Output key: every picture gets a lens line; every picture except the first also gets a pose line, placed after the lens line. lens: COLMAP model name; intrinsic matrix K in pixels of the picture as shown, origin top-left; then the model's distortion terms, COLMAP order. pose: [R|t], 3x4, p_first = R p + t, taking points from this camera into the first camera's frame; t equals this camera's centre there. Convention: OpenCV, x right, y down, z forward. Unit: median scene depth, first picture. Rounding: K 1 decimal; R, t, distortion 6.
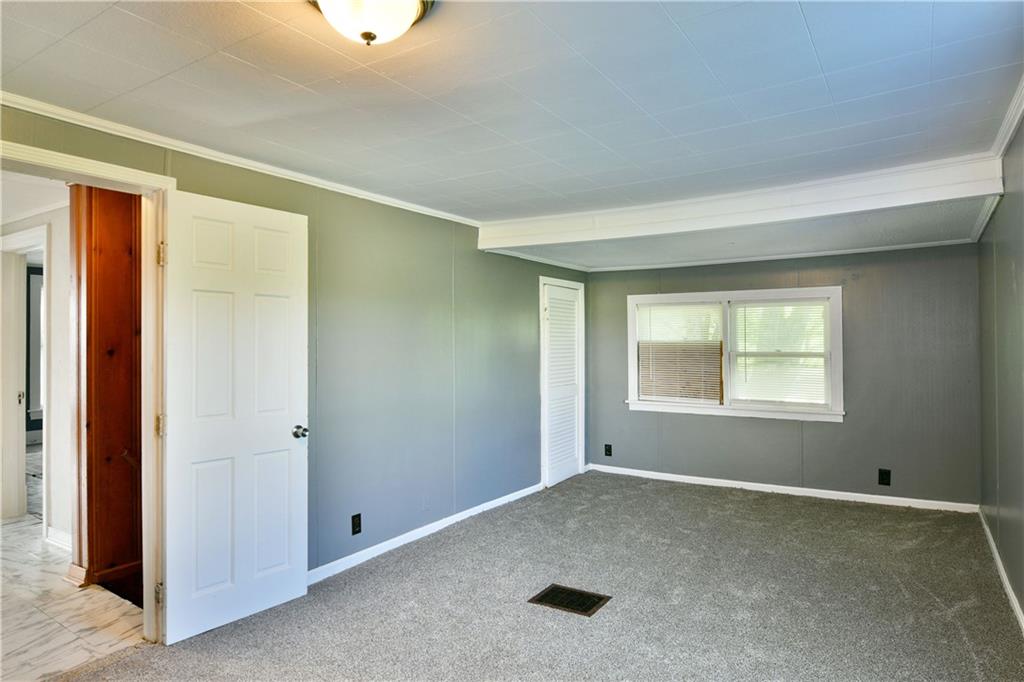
lens RADIAL K [[620.9, 0, 512.0], [0, 620.9, 341.0], [0, 0, 1]] dist [-0.019685, -0.003315]
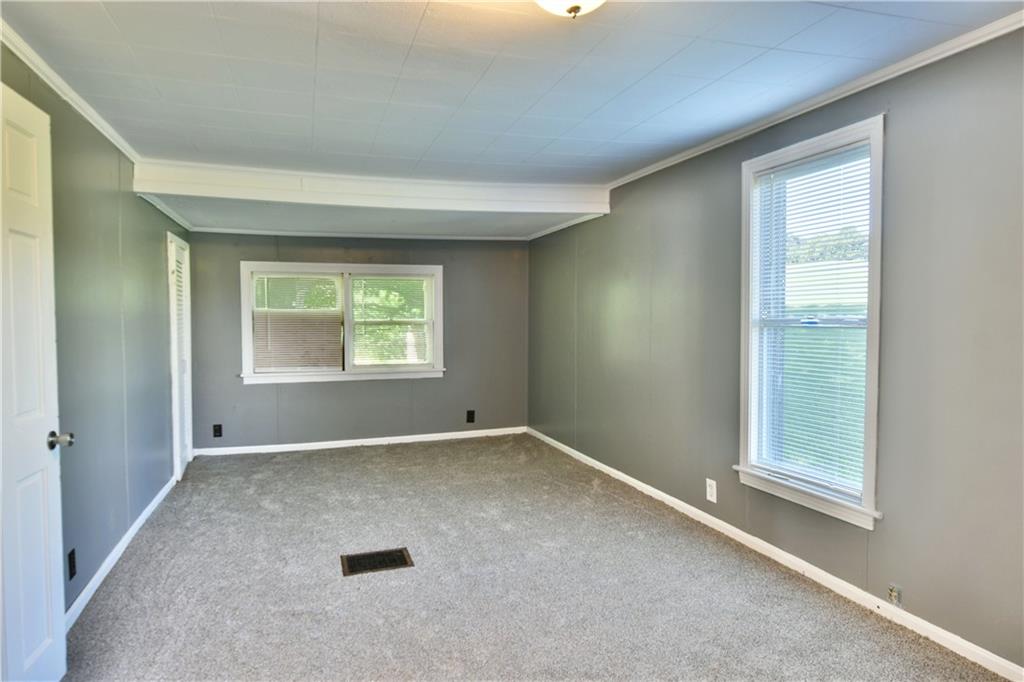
lens RADIAL K [[620.9, 0, 512.0], [0, 620.9, 341.0], [0, 0, 1]] dist [-0.019685, -0.003315]
pose [[0.619656, -0.033081, 0.784176, -0.397990], [-0.001077, 0.999075, 0.042998, 0.007185], [-0.784872, -0.027488, 0.619047, 0.143848]]
